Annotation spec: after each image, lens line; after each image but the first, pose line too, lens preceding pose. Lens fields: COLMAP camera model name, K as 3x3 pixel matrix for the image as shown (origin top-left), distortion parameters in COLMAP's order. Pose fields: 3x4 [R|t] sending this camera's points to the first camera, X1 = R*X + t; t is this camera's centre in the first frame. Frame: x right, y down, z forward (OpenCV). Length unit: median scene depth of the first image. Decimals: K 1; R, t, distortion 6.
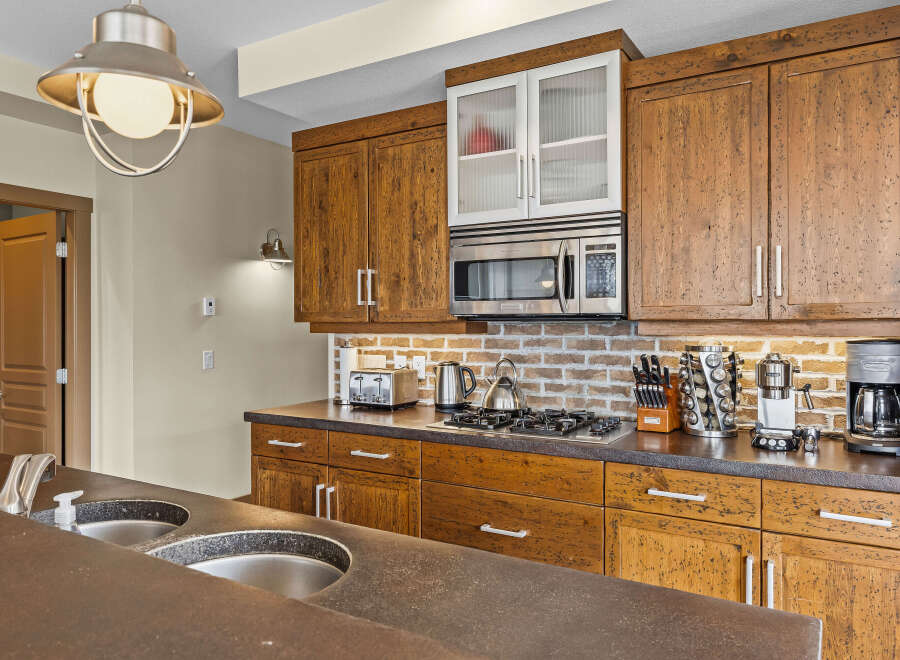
lens RADIAL K [[651.9, 0, 452.0], [0, 651.9, 326.3], [0, 0, 1]] dist [0.007114, -0.001363]
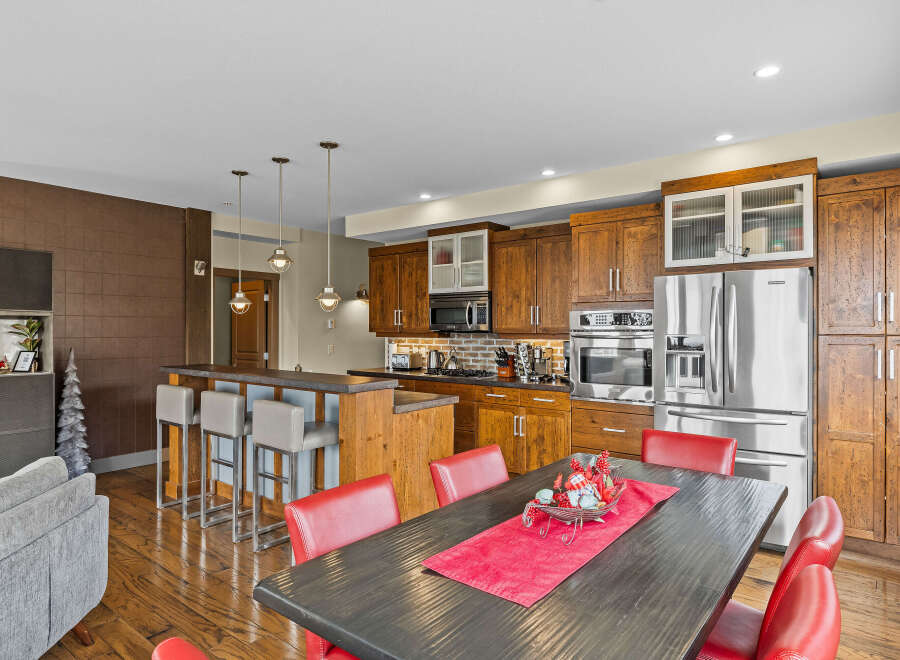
lens RADIAL K [[557.5, 0, 447.2], [0, 557.5, 330.3], [0, 0, 1]] dist [0.039982, 0.000782]
pose [[0.990925, 0.003984, -0.134355, 0.343635], [-0.003825, 0.999992, 0.001439, -0.019696], [0.134360, -0.000912, 0.990932, -1.057410]]
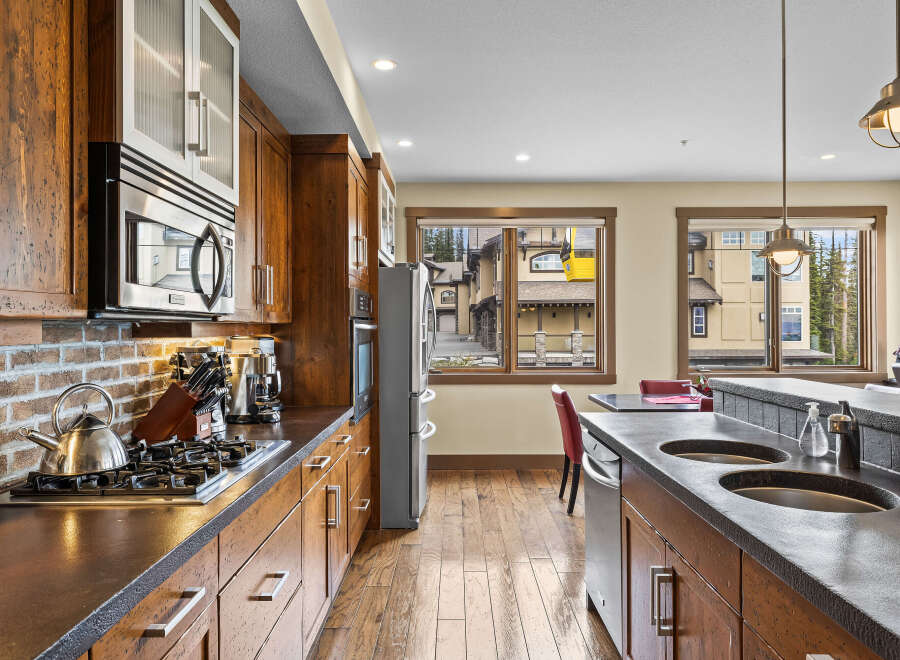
lens RADIAL K [[589.8, 0, 452.5], [0, 589.8, 324.6], [0, 0, 1]] dist [-0.003904, 0.000684]
pose [[-0.500426, 0.007899, 0.865743, -0.557479], [0.008720, 0.999954, -0.004083, 0.001288], [-0.865736, 0.005506, -0.500471, 1.001534]]
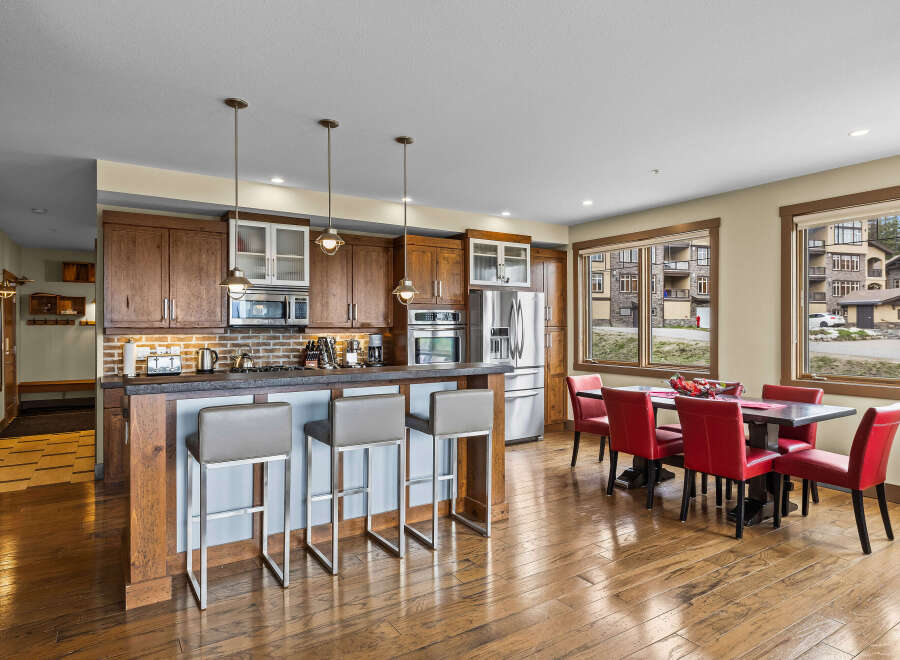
lens RADIAL K [[544.3, 0, 443.6], [0, 544.3, 323.5], [0, 0, 1]] dist [0.033291, 0.001652]
pose [[0.450611, 0.007508, 0.892689, -1.286516], [0.003145, 0.999945, -0.009998, -0.001341], [-0.892715, 0.007313, 0.450562, -0.431883]]
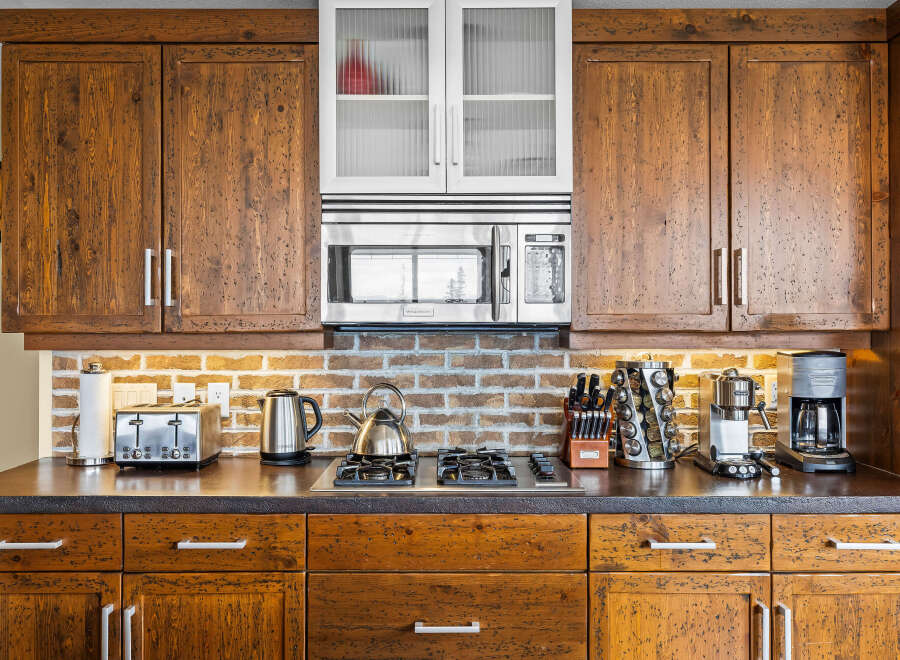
lens RADIAL K [[795.5, 0, 448.6], [0, 795.5, 320.2], [0, 0, 1]] dist [0.014191, -0.010774]
pose [[0.856685, 0.005703, 0.515809, -0.319111], [0.001009, 0.999918, -0.012732, -0.009300], [-0.515840, 0.011428, 0.856609, 0.214923]]
